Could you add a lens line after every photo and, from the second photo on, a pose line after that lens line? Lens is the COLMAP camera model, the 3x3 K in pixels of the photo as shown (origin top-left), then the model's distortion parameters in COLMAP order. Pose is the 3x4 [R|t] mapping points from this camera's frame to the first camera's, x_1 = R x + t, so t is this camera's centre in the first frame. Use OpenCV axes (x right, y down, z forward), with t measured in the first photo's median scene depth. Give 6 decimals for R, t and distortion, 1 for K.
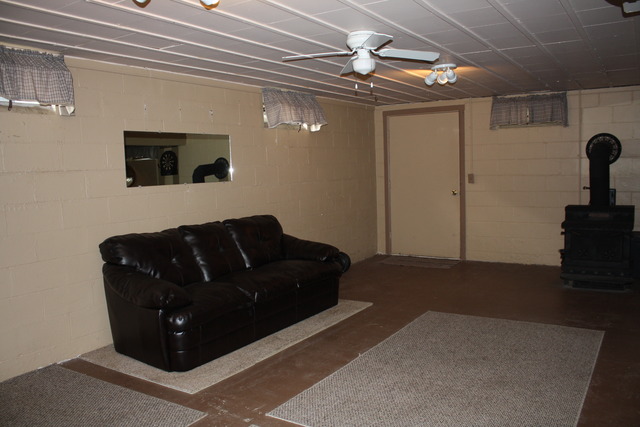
lens RADIAL K [[547.9, 0, 320.0], [0, 547.9, 213.5], [0, 0, 1]] dist [-0.099294, 0.003060]
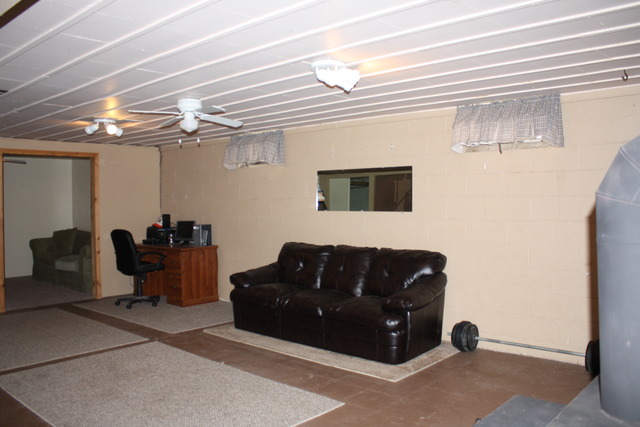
lens RADIAL K [[547.9, 0, 320.0], [0, 547.9, 213.5], [0, 0, 1]] dist [-0.099294, 0.003060]
pose [[-0.162512, 0.059507, -0.984911, 1.025743], [-0.069534, 0.995008, 0.071590, -0.140347], [0.984254, 0.080119, -0.157563, 1.197649]]
